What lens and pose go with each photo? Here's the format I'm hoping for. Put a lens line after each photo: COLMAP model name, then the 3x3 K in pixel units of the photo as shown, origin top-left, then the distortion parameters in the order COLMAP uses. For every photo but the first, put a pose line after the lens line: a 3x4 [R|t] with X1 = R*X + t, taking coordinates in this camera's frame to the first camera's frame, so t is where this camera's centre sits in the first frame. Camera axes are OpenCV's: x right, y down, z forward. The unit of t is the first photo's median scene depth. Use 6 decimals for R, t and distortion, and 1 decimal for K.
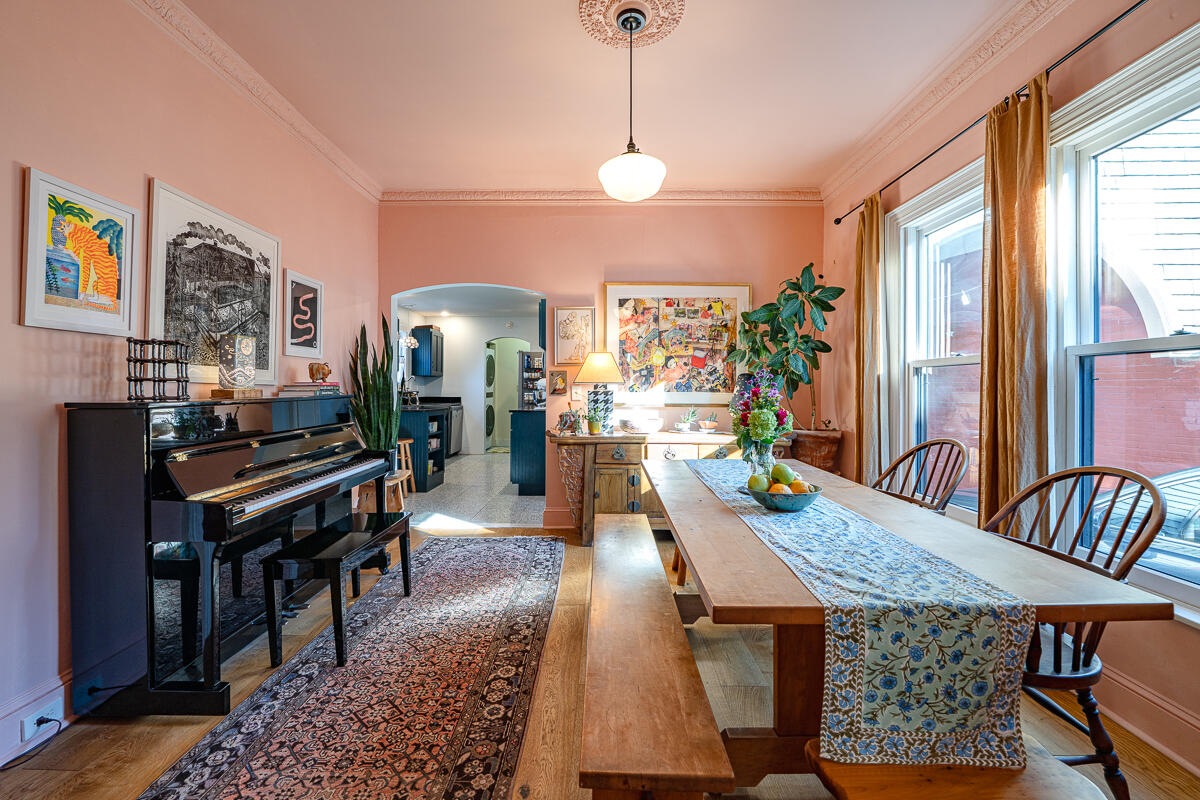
lens RADIAL K [[500.2, 0, 596.2], [0, 500.2, 399.9], [0, 0, 1]] dist [-0.014675, 0.000426]
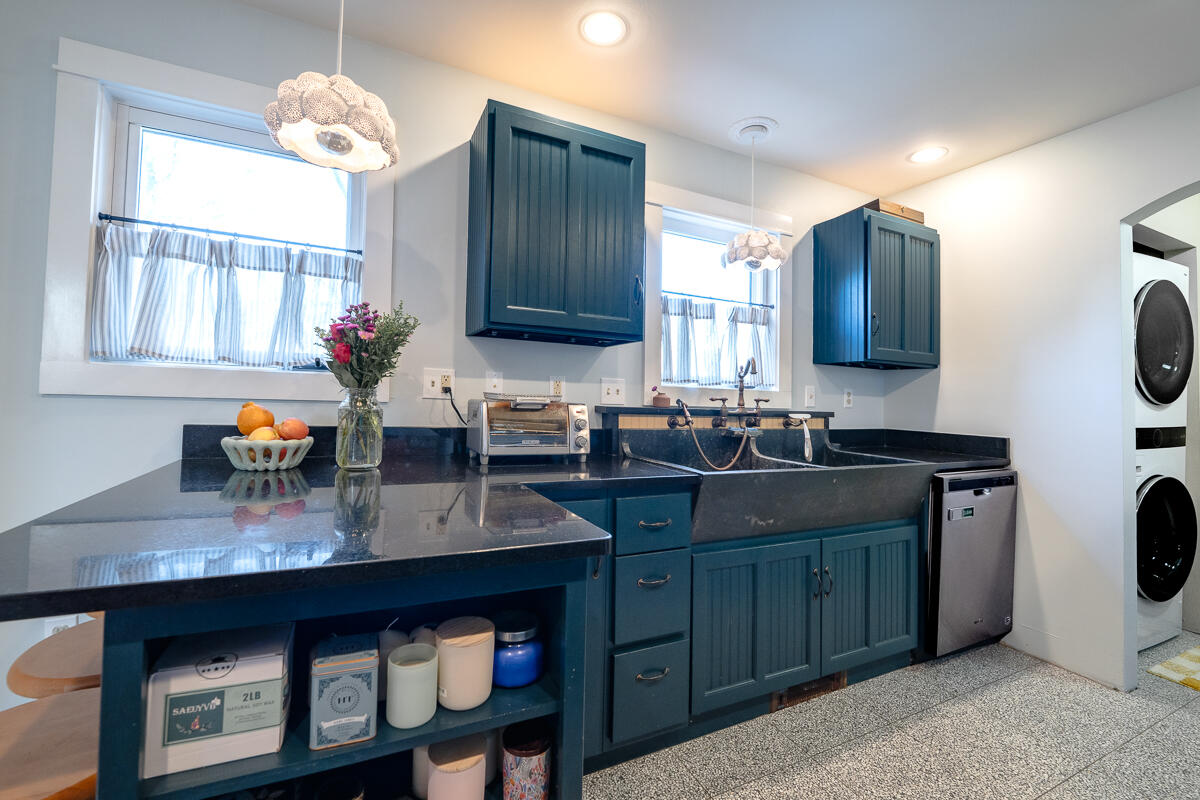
lens RADIAL K [[504.1, 0, 612.2], [0, 504.1, 378.7], [0, 0, 1]] dist [-0.013933, -0.000975]
pose [[0.463940, -0.018351, -0.885676, -0.413238], [-0.048655, 0.997748, -0.046159, -0.049747], [0.884529, 0.064508, 0.462003, 2.207397]]
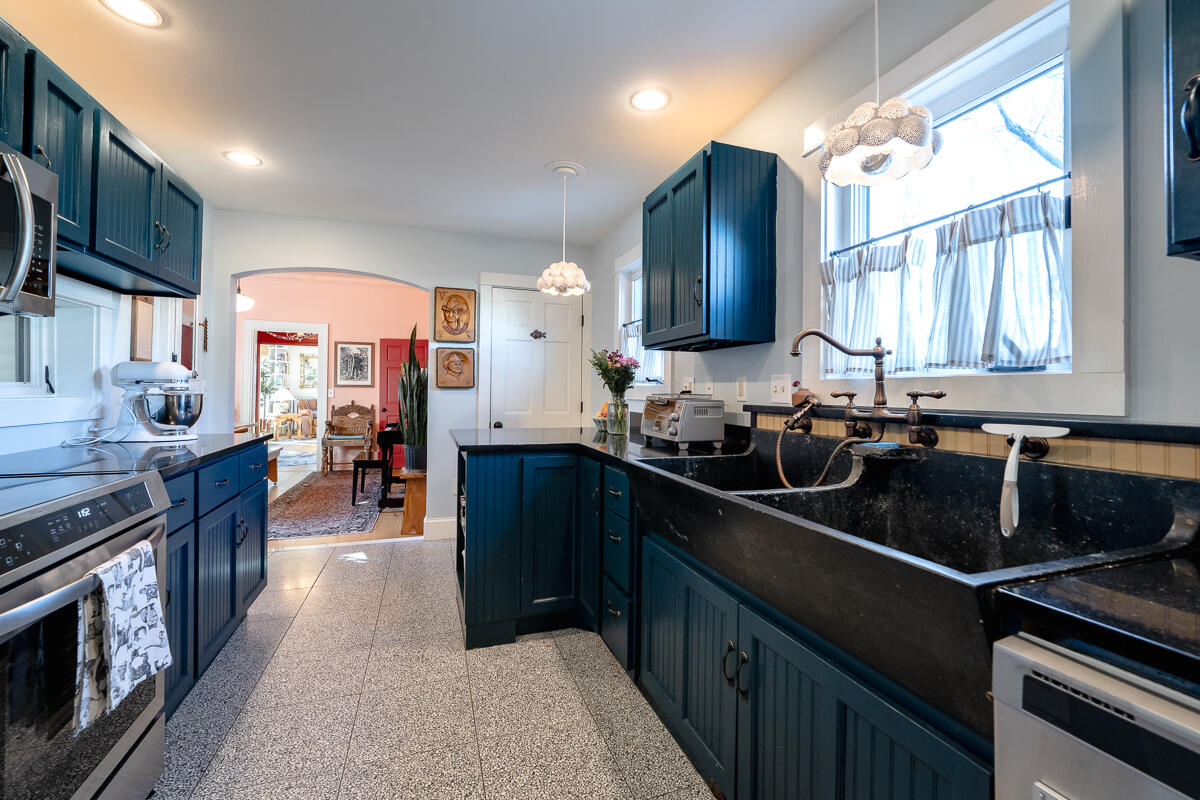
lens RADIAL K [[493.2, 0, 596.5], [0, 493.2, 394.4], [0, 0, 1]] dist [-0.011843, -0.000021]
pose [[-0.938042, -0.009965, -0.346377, -0.628852], [-0.019288, 0.999538, 0.023477, -0.071108], [0.345983, 0.028703, -0.937802, 3.194581]]
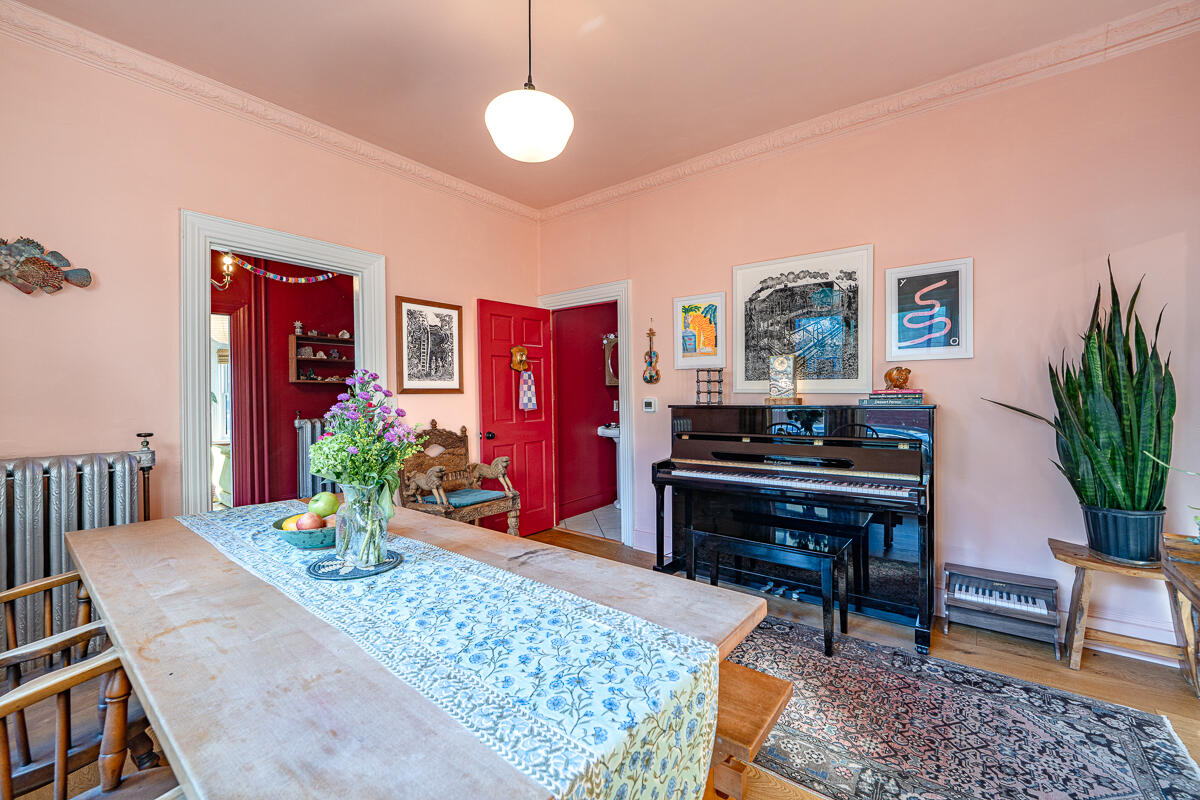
lens RADIAL K [[486.3, 0, 596.8], [0, 486.3, 399.9], [0, 0, 1]] dist [-0.014187, 0.000605]
pose [[-0.609422, 0.013984, -0.792723, 0.501737], [-0.009361, 0.999648, 0.024831, -0.038654], [0.792791, 0.022553, -0.609076, 1.269428]]
